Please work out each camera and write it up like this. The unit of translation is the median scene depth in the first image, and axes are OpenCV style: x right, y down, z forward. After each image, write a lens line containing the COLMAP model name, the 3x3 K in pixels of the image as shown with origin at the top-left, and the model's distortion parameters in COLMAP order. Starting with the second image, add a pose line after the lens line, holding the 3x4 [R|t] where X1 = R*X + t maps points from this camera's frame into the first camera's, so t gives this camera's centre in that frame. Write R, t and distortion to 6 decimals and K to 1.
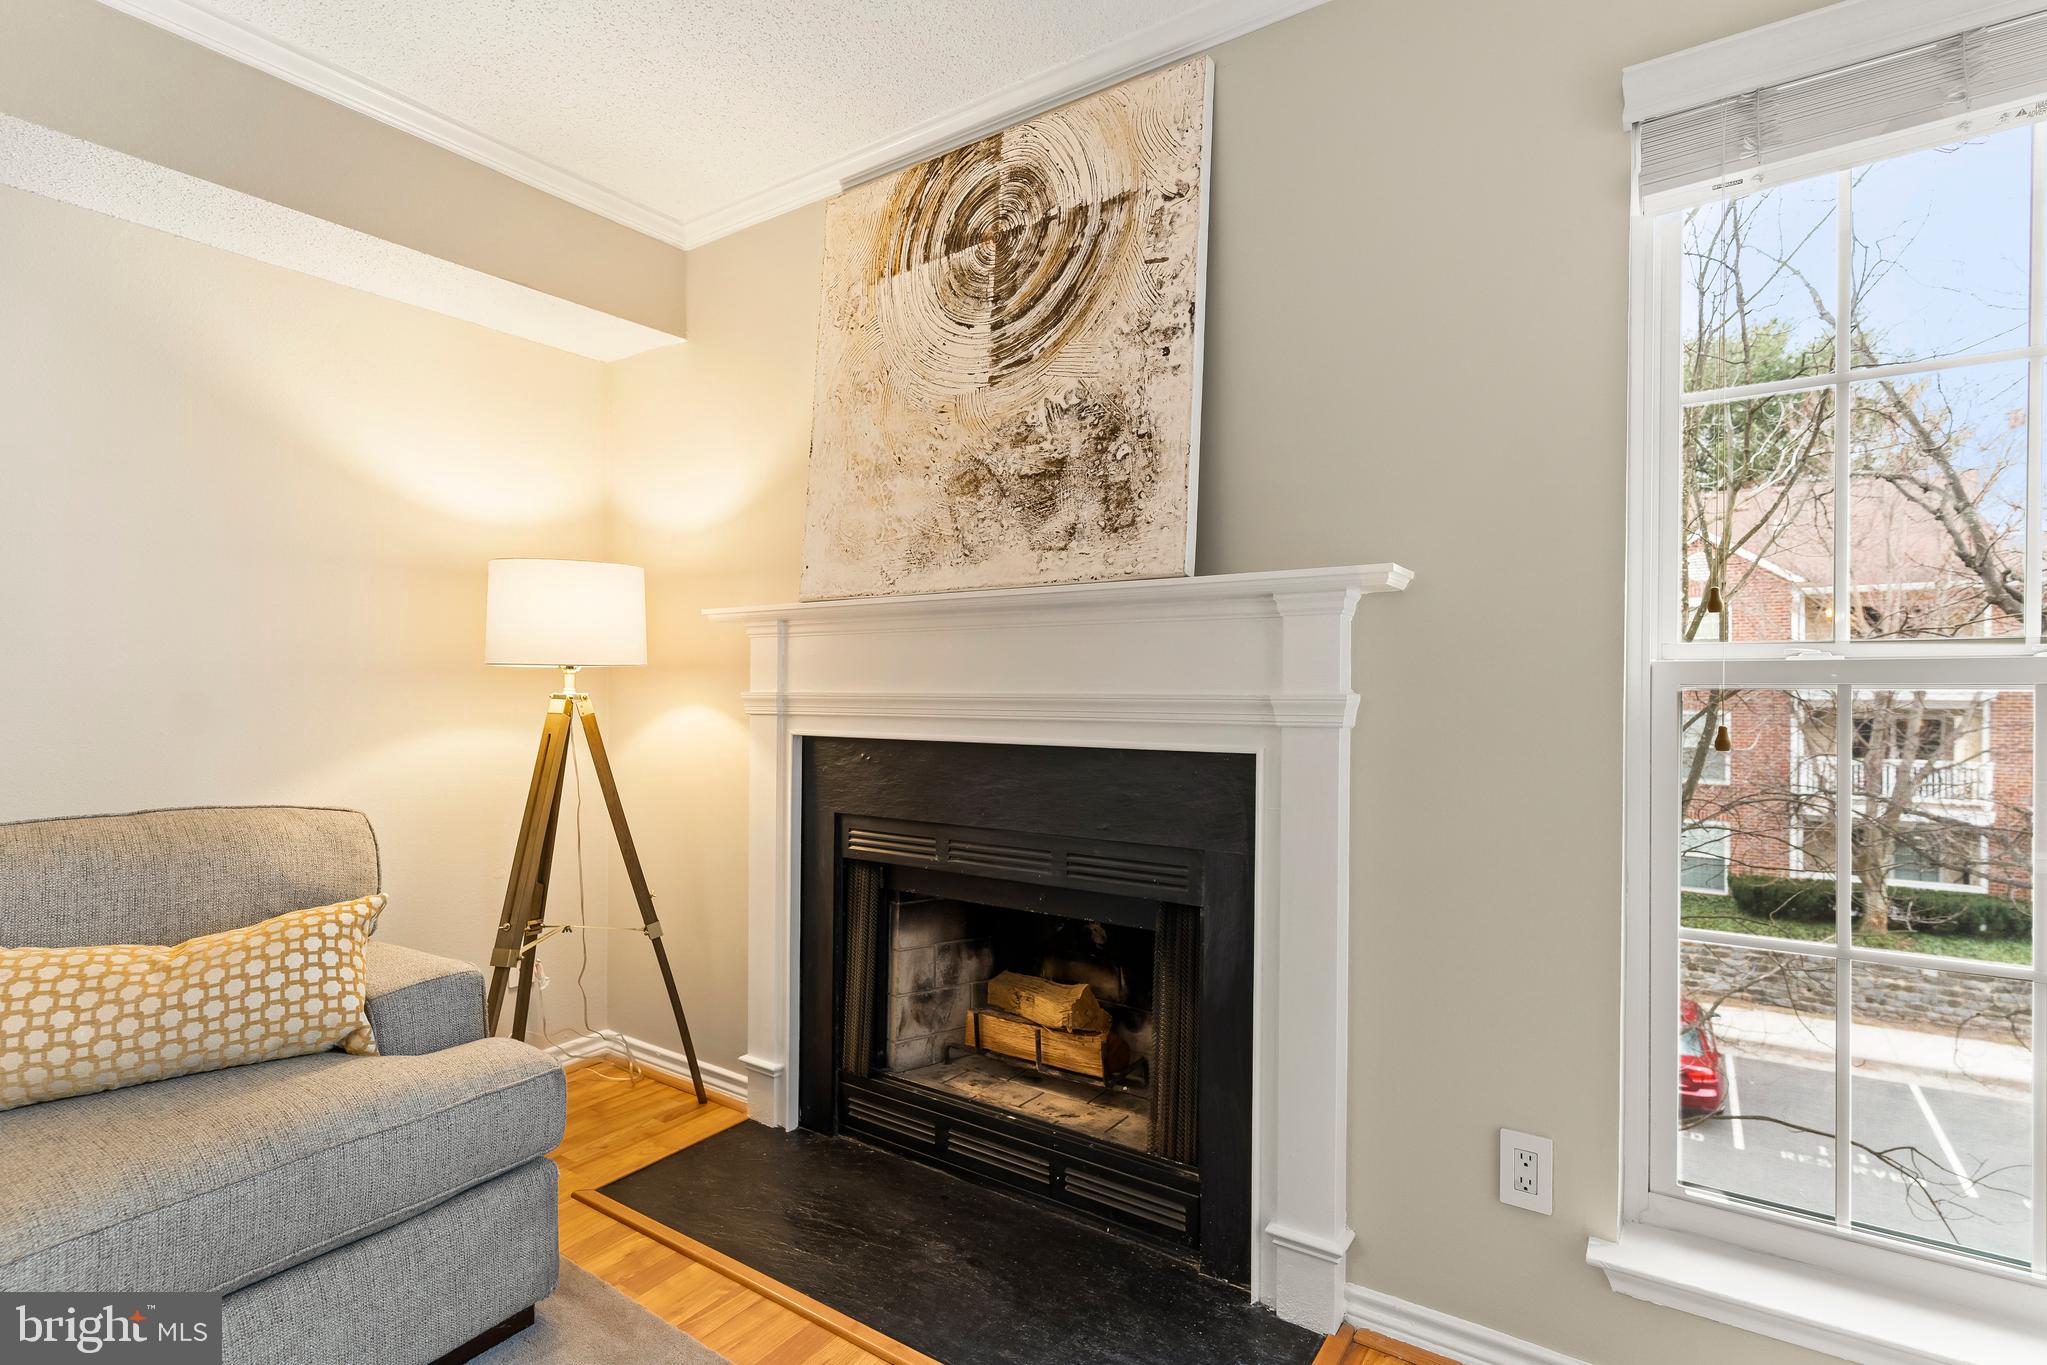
lens RADIAL K [[976.7, 0, 997.0], [0, 976.7, 694.5], [0, 0, 1]] dist [0.003489, -0.000117]
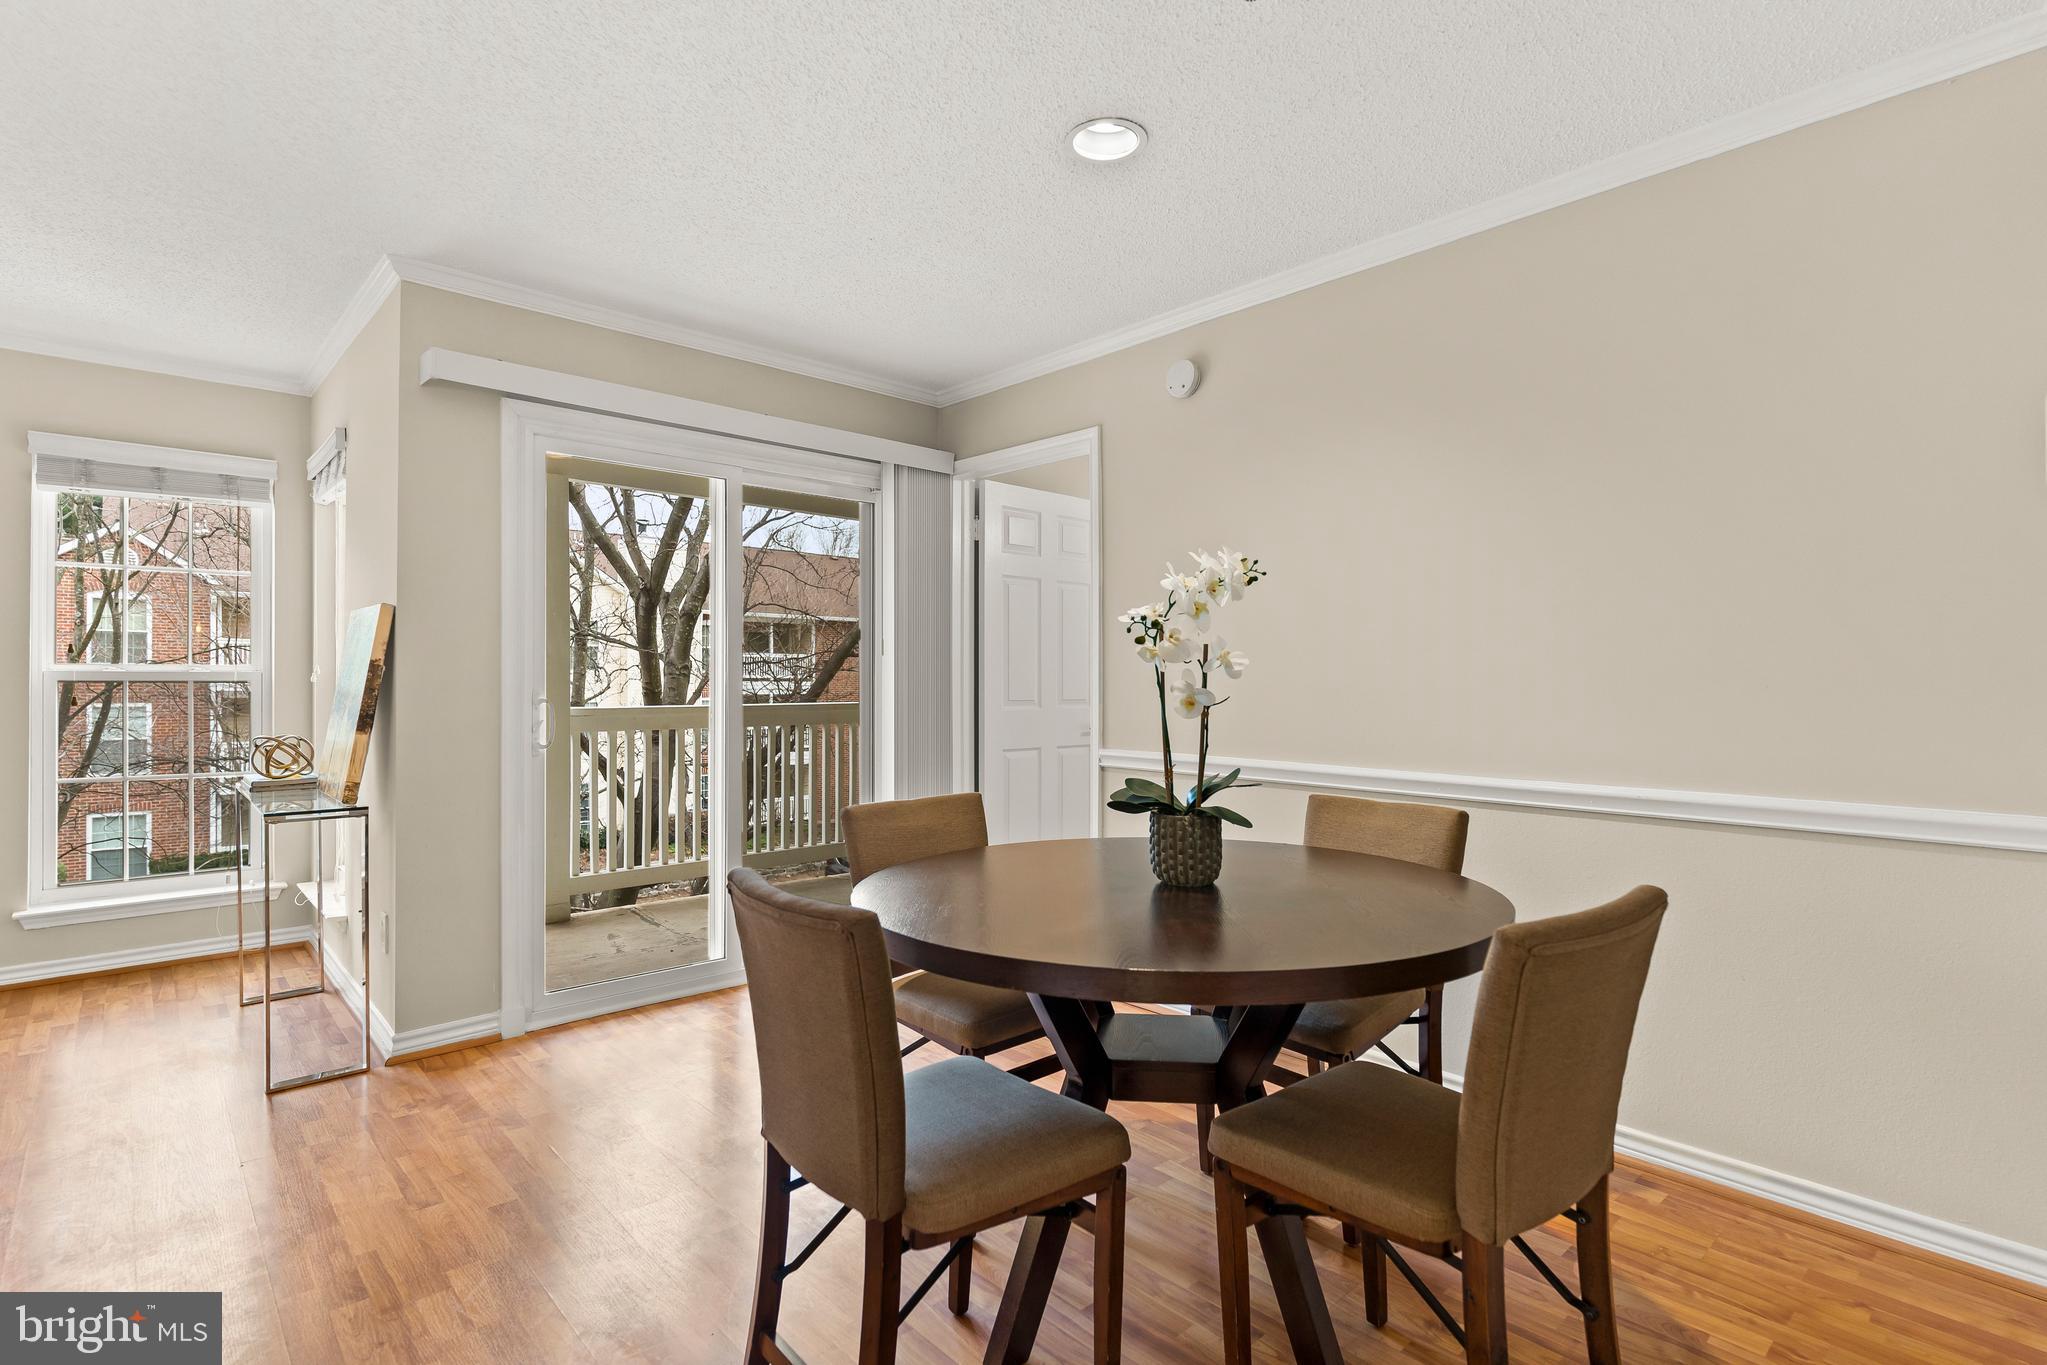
lens RADIAL K [[991.4, 0, 1022.3], [0, 991.4, 679.4], [0, 0, 1]] dist [-0.000123, -0.000641]
pose [[0.213388, 0.001189, 0.976967, -0.941172], [0.005703, 0.999981, -0.002463, 0.005389], [-0.976951, 0.006097, 0.213377, -1.472923]]
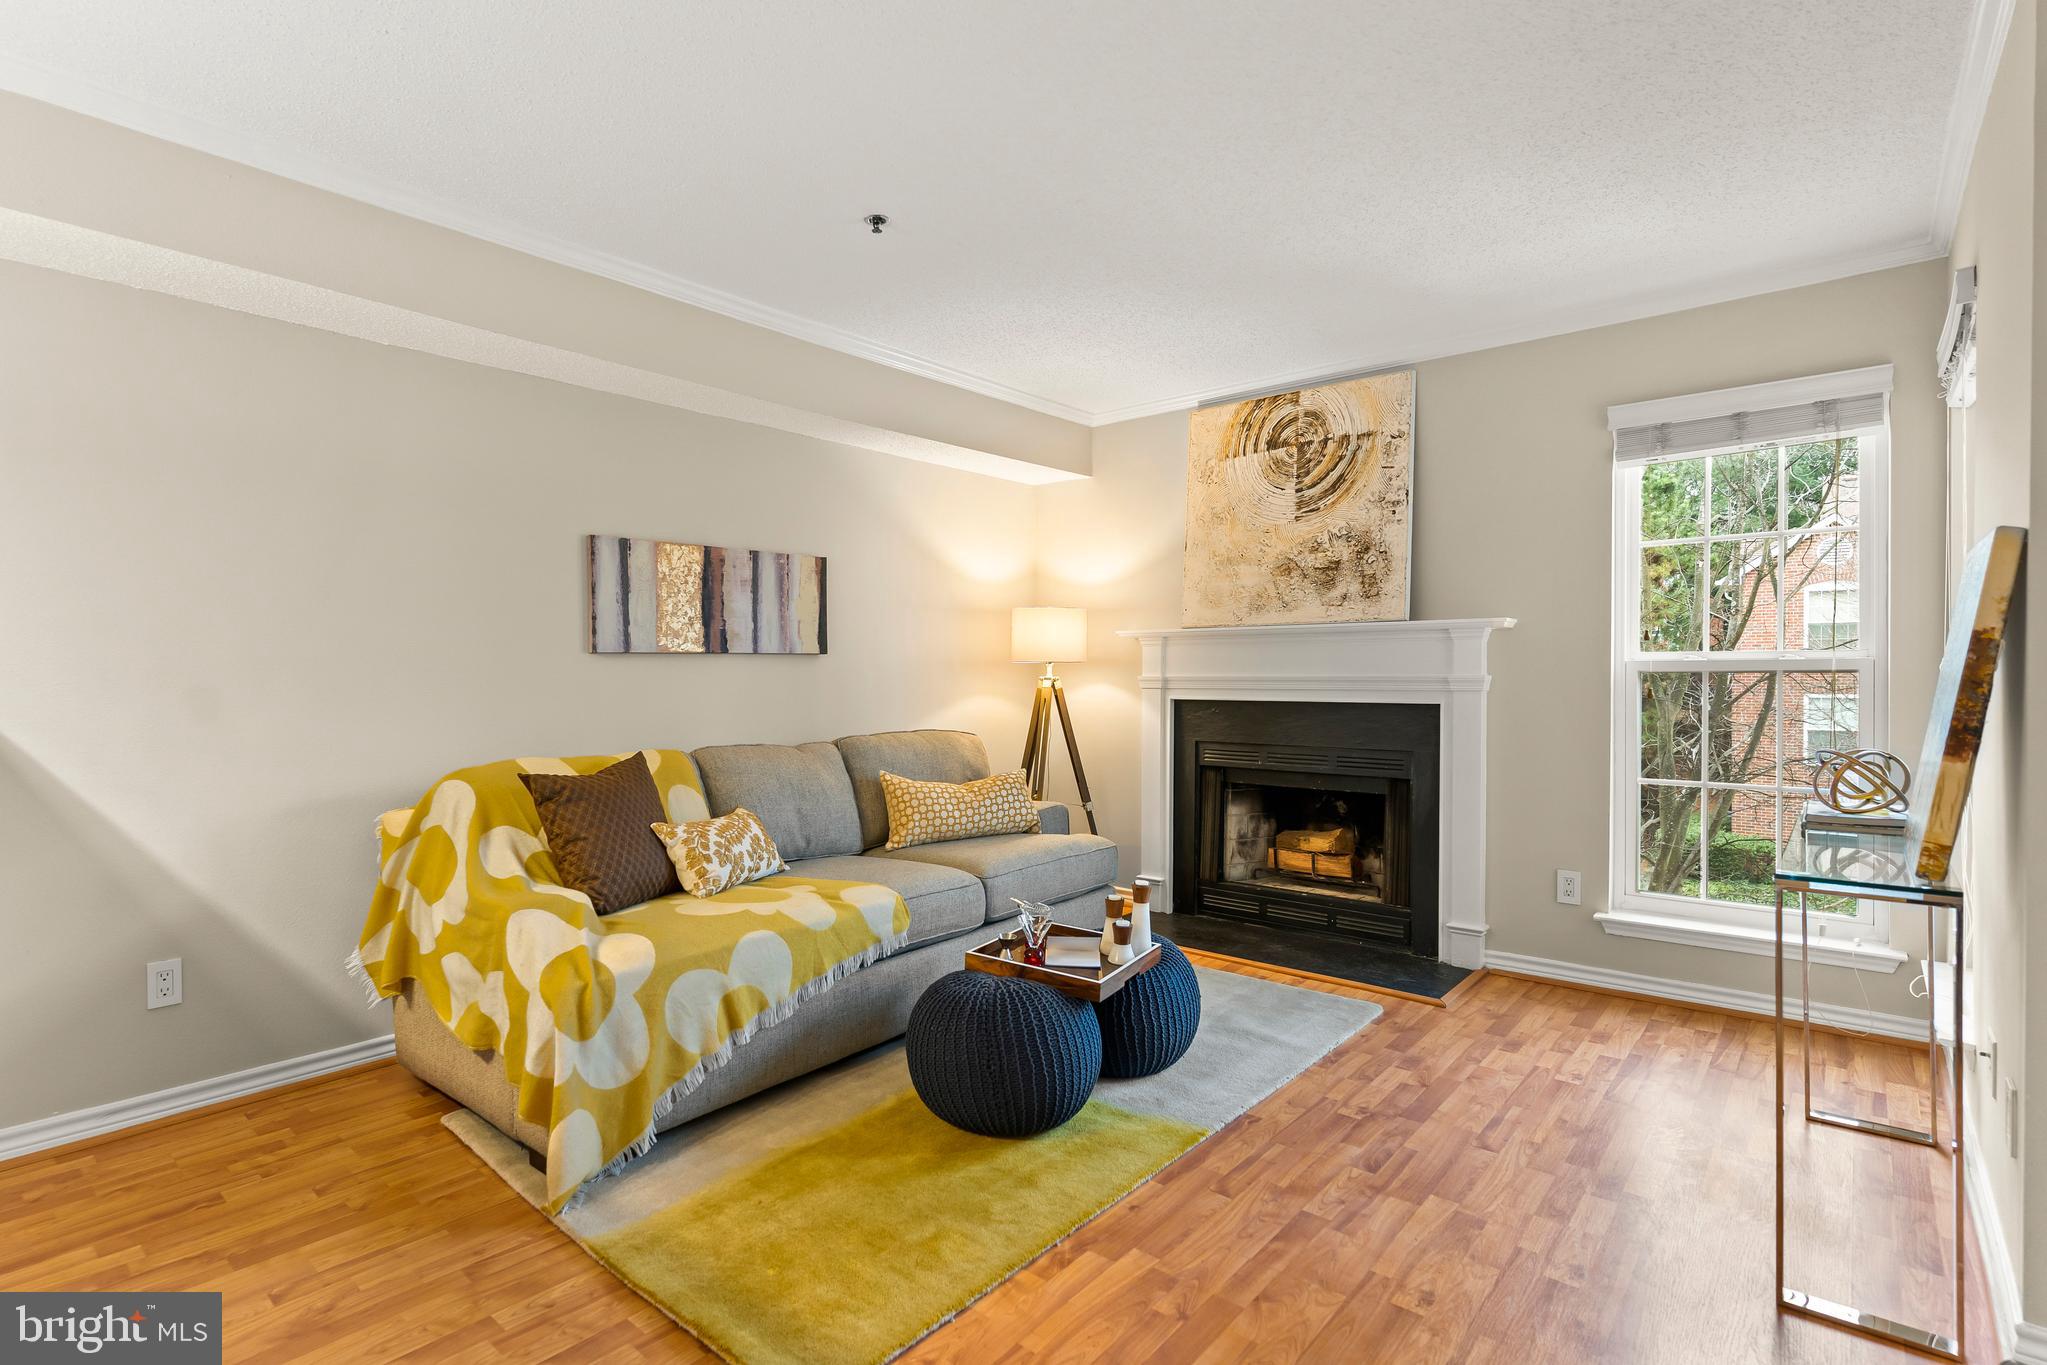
lens RADIAL K [[991.4, 0, 1006.6], [0, 991.4, 679.0], [0, 0, 1]] dist [-0.000123, -0.000641]
pose [[0.995853, -0.003200, -0.090922, -0.427176], [0.003048, 0.999994, -0.001814, 0.006836], [0.090928, 0.001529, 0.995856, -1.102537]]
